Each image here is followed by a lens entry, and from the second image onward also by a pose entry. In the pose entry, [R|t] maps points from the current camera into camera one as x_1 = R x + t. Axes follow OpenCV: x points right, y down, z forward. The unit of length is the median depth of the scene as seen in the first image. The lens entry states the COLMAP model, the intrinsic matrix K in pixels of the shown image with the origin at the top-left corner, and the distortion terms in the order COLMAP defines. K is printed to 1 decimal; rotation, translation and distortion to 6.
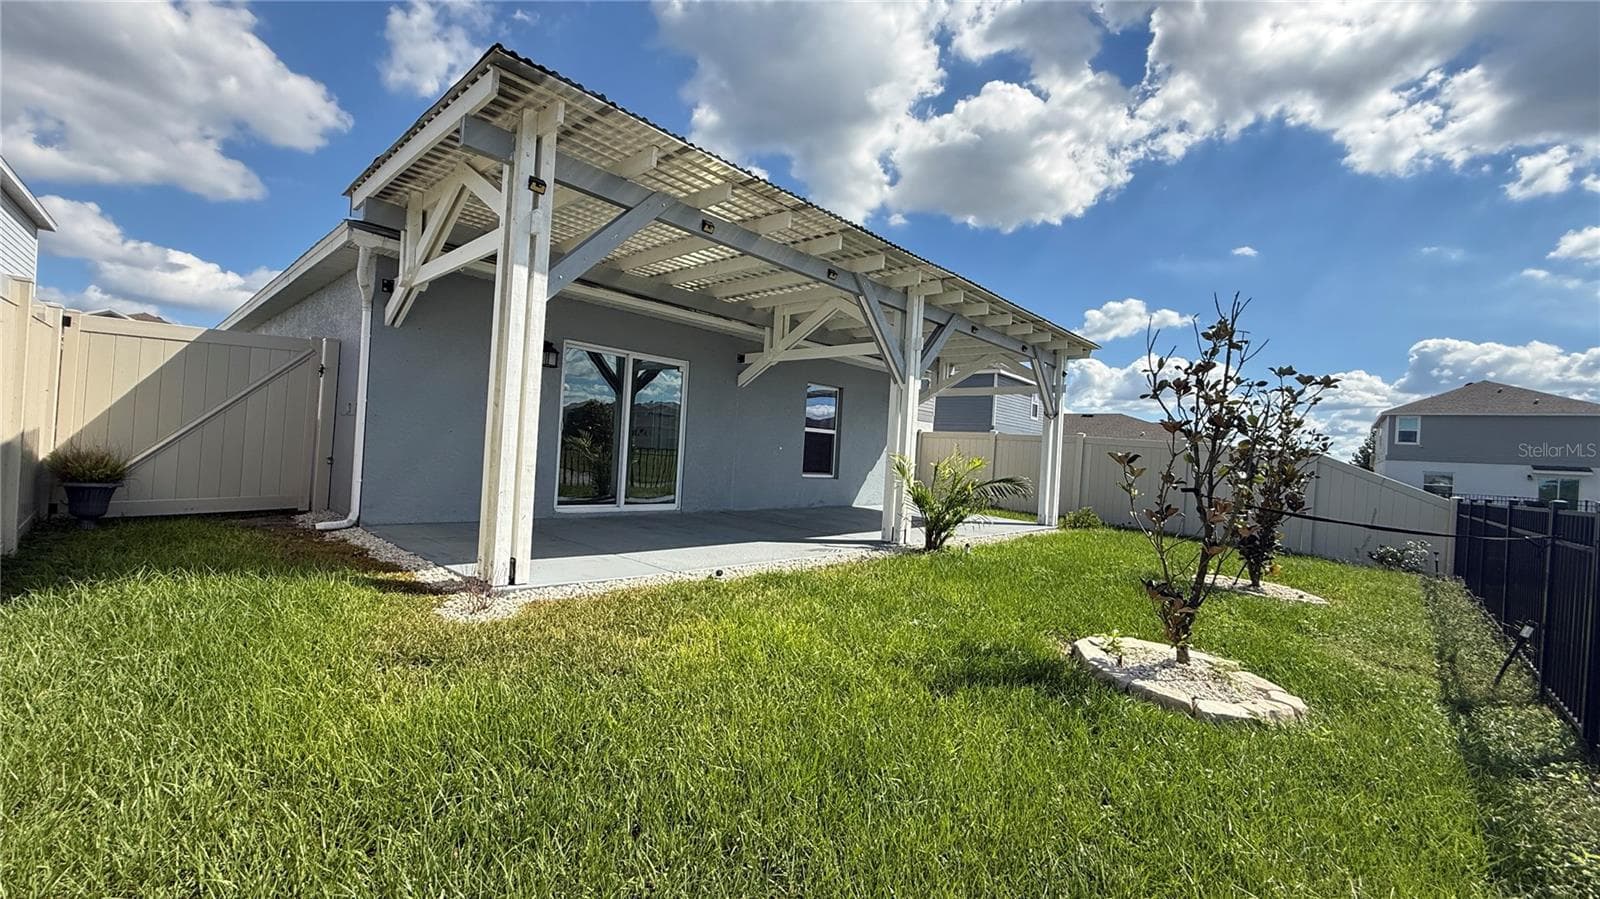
lens RADIAL K [[637.2, 0, 820.5], [0, 637.2, 448.5], [0, 0, 1]] dist [0.000615, 0.000112]
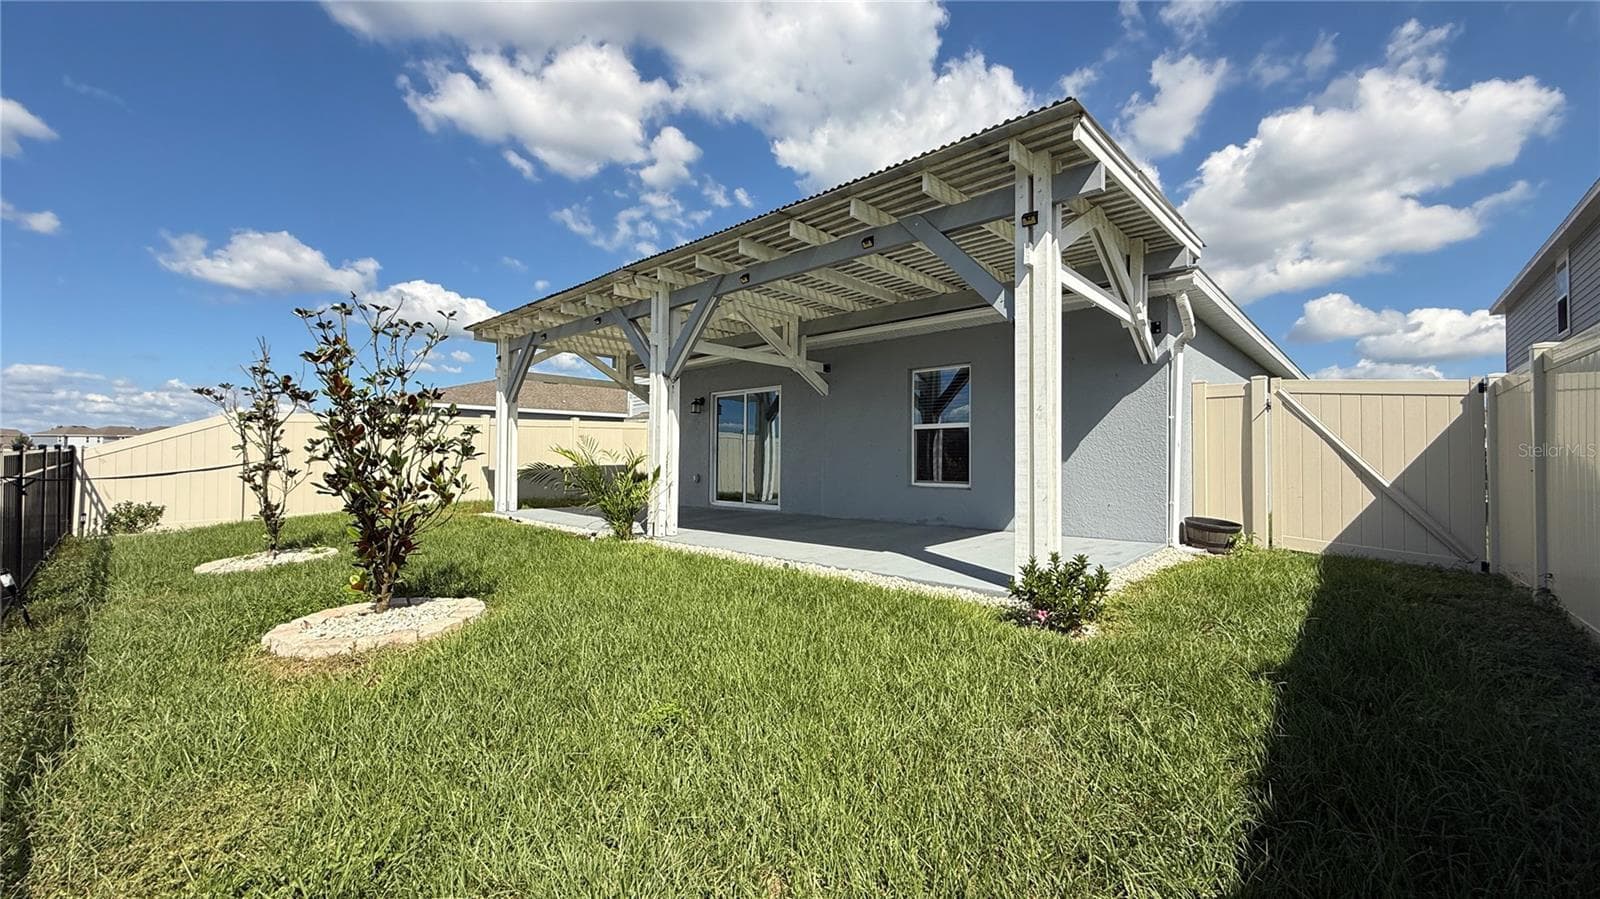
lens RADIAL K [[637.2, 0, 820.5], [0, 637.2, 448.5], [0, 0, 1]] dist [0.000615, 0.000112]
pose [[0.007293, -0.074611, -0.997186, 0.080007], [-0.005930, 0.997192, -0.074655, 0.006013], [0.999956, 0.006458, 0.006830, 0.090028]]
